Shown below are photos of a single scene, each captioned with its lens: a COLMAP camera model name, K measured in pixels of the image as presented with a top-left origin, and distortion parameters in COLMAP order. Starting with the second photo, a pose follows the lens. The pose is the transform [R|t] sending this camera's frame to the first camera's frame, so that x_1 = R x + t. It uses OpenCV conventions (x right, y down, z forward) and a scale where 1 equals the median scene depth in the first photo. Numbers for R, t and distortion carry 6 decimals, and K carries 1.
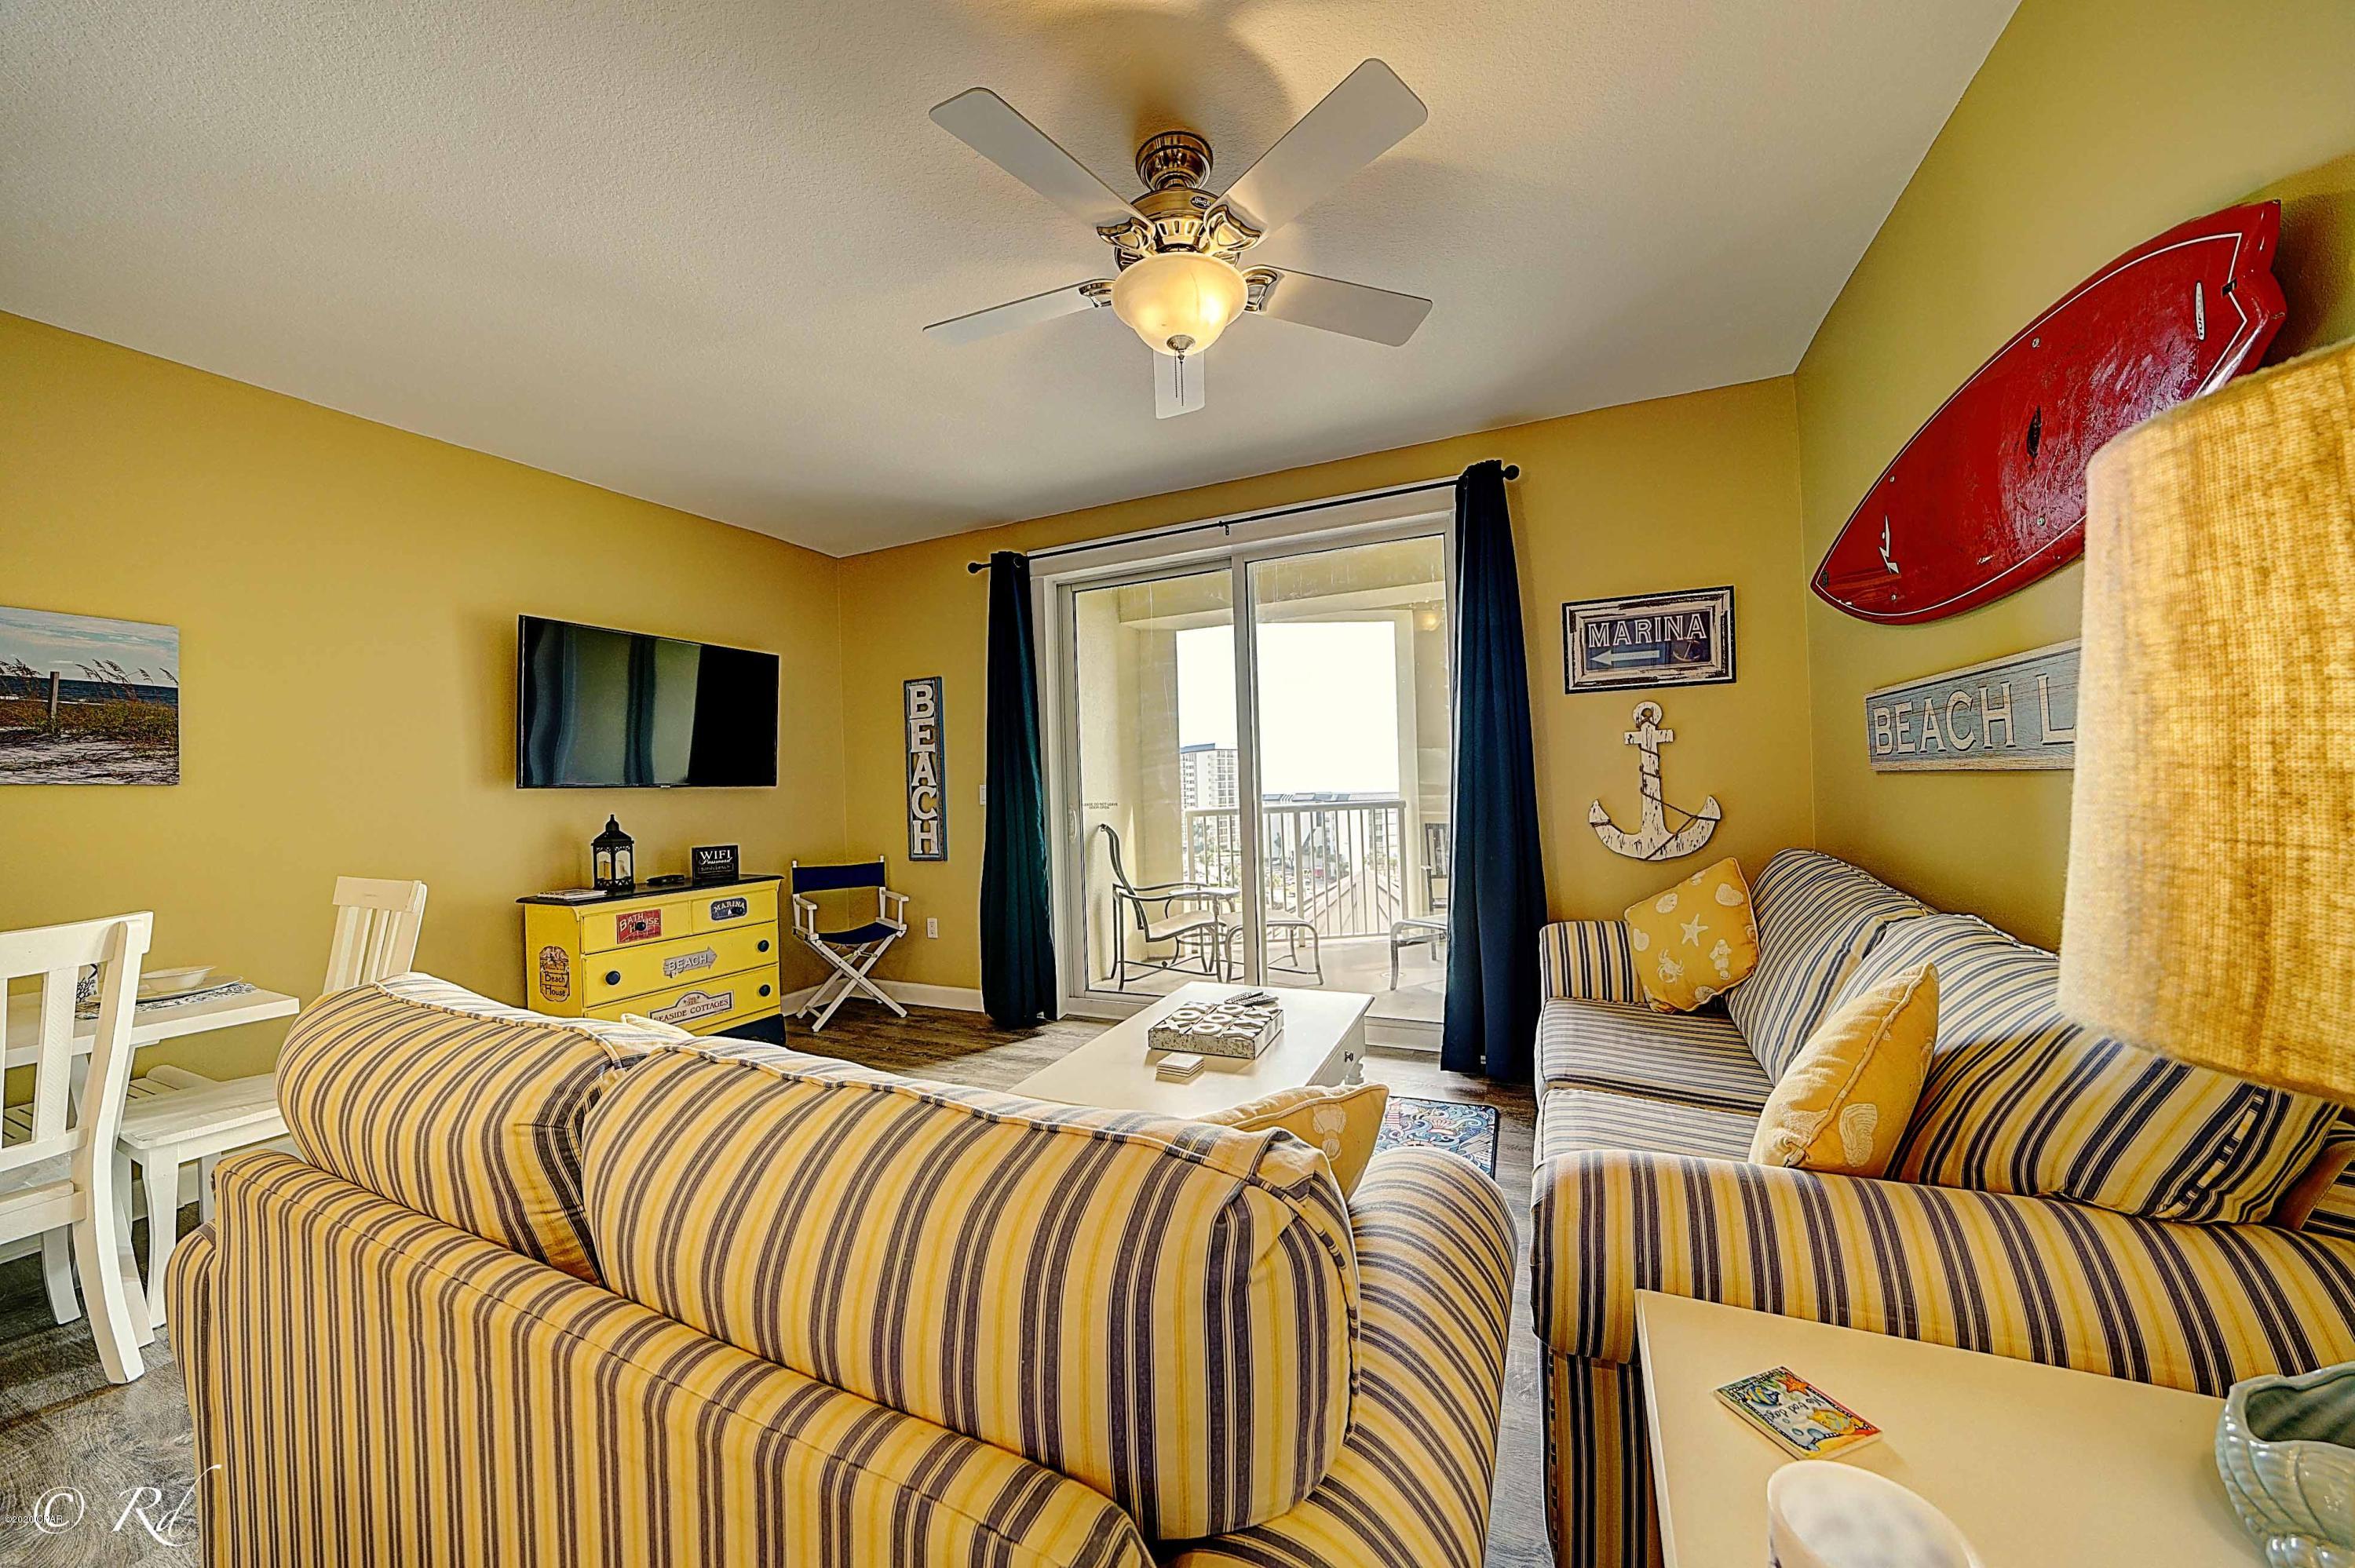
lens RADIAL K [[816.0, 0, 1175.7], [0, 816.0, 777.8], [0, 0, 1]] dist [-0.028472, 0.003634]
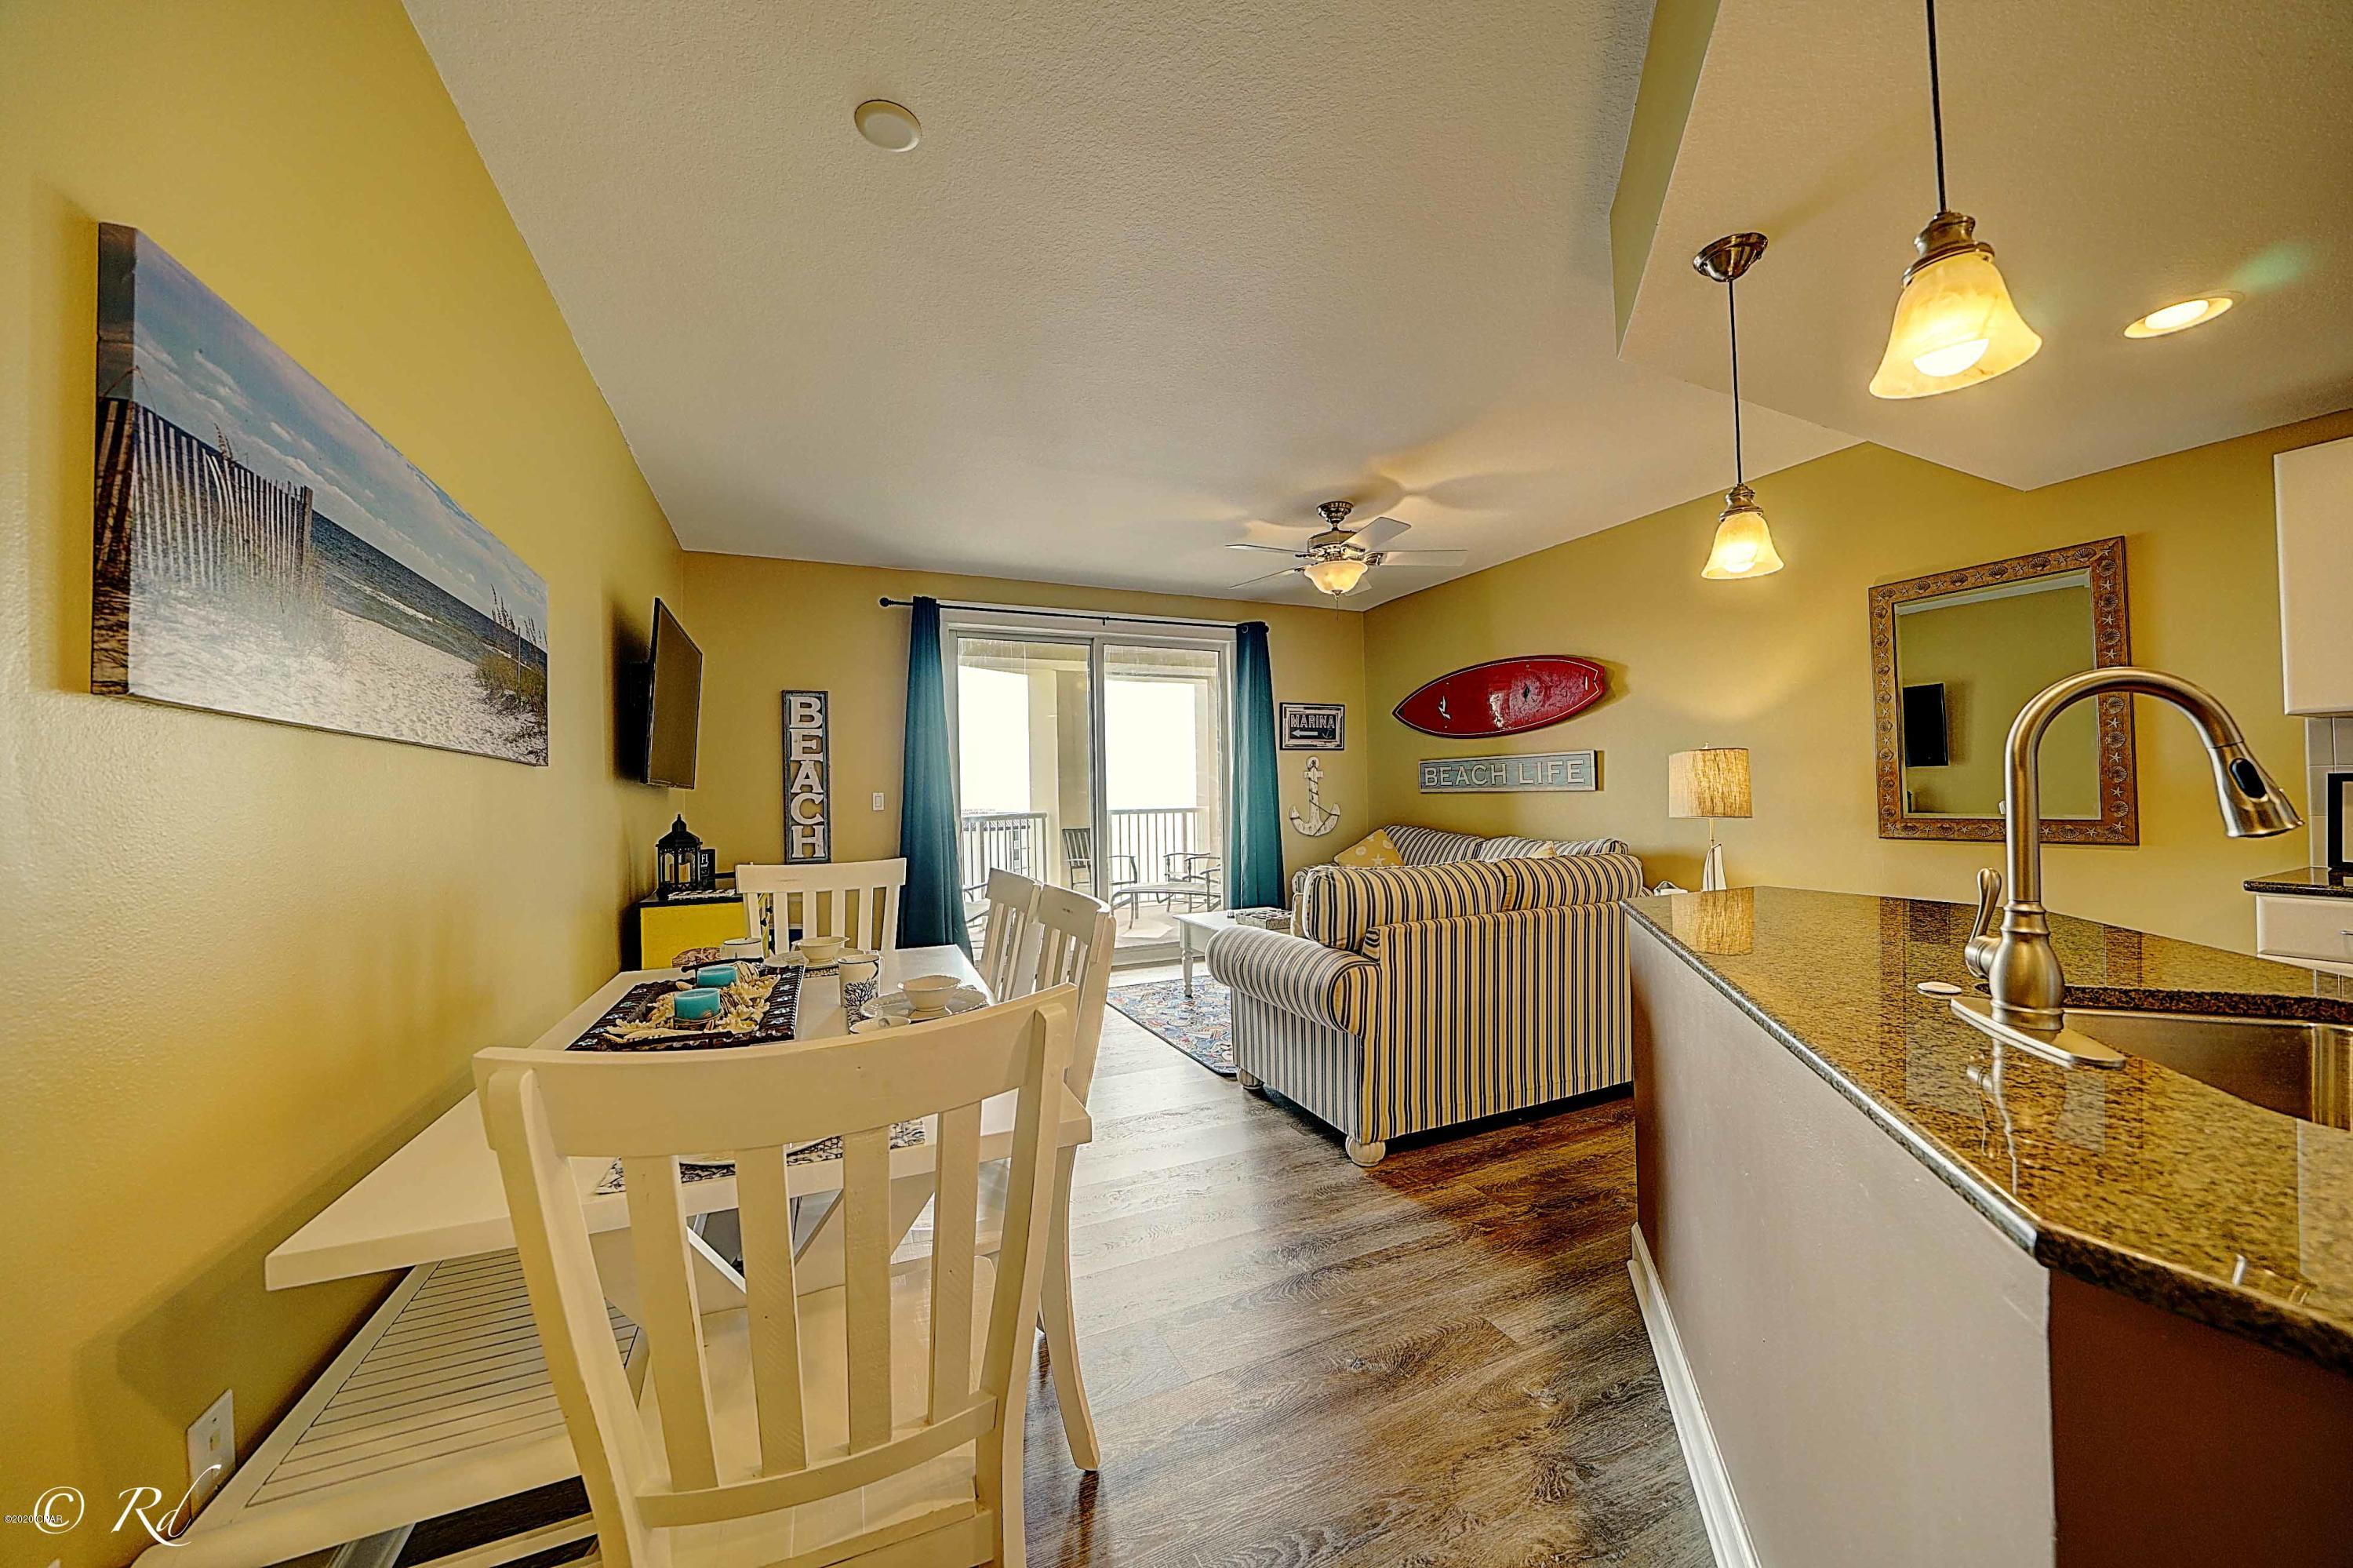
lens RADIAL K [[815.5, 0, 1173.8], [0, 815.5, 783.3], [0, 0, 1]] dist [-0.028472, 0.003634]
pose [[0.660238, 0.029370, 0.750482, -0.949693], [-0.010953, 0.999505, -0.029479, 0.028537], [-0.750977, 0.011243, 0.660233, -0.059186]]
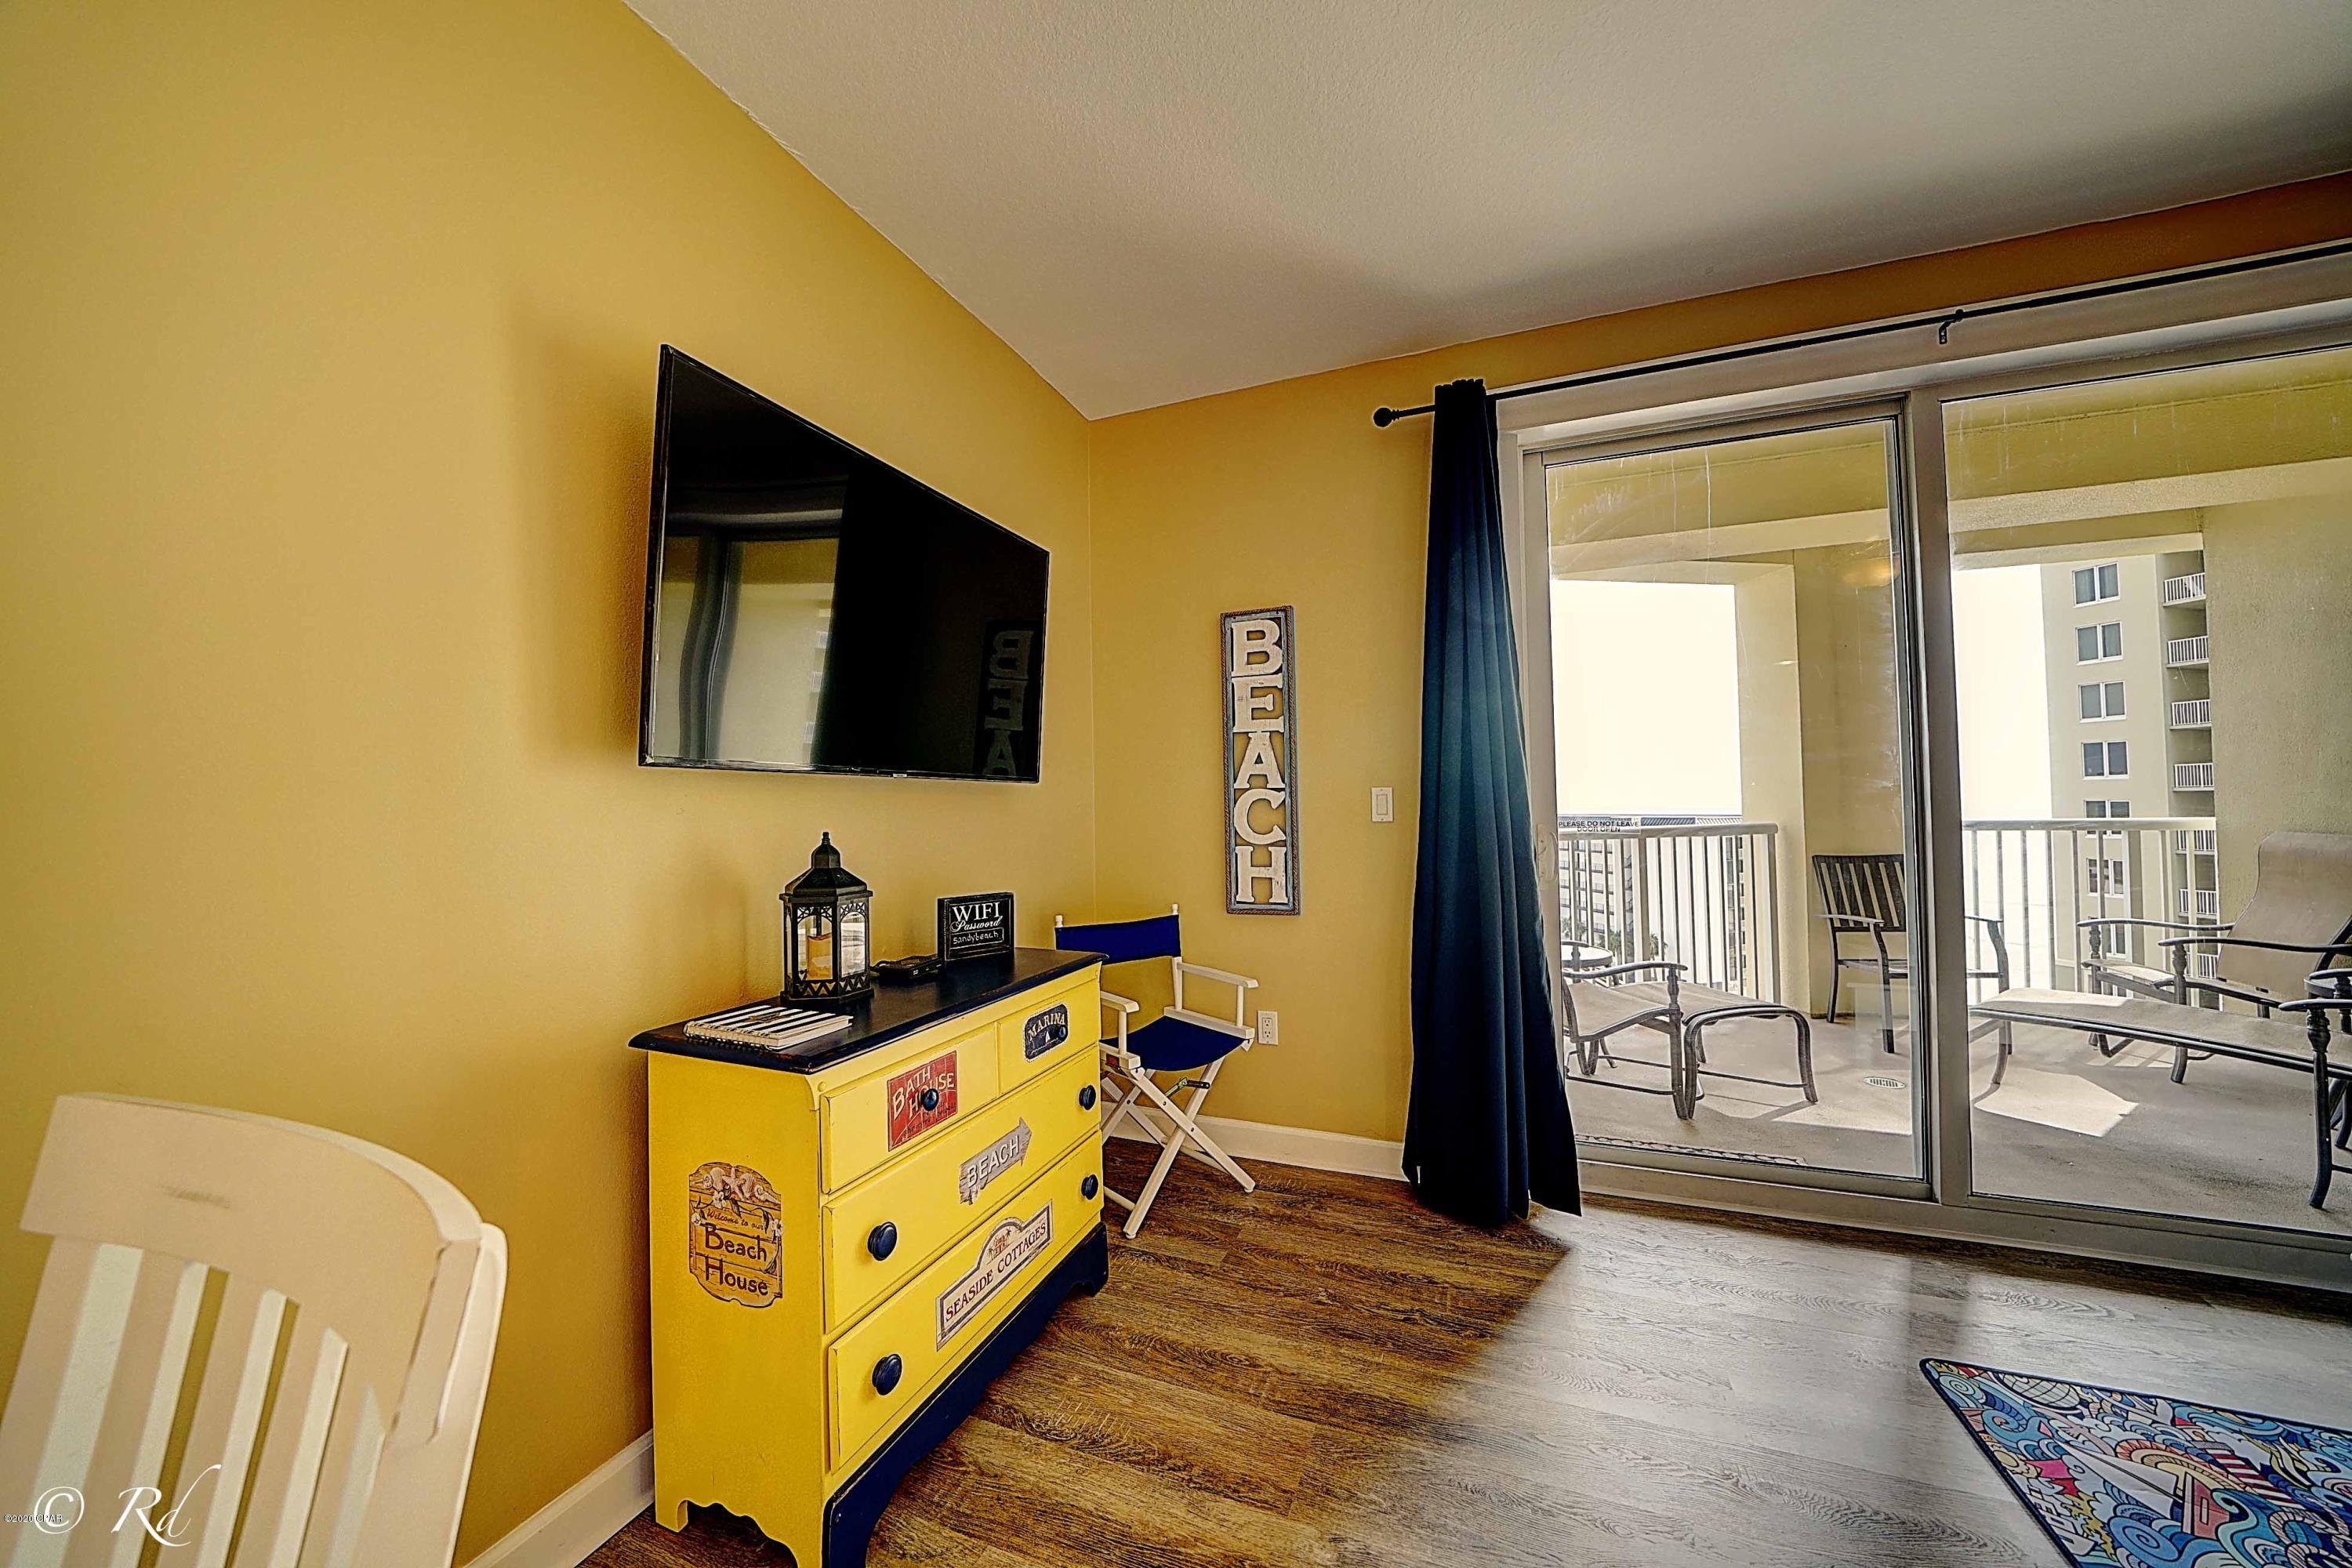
lens RADIAL K [[815.1, 0, 1173.5], [0, 815.1, 781.1], [0, 0, 1]] dist [-0.028472, 0.003634]
pose [[0.998685, 0.018929, 0.047643, -0.485341], [-0.018088, 0.999674, -0.018028, 0.020058], [-0.047969, 0.017142, 0.998702, 0.492836]]
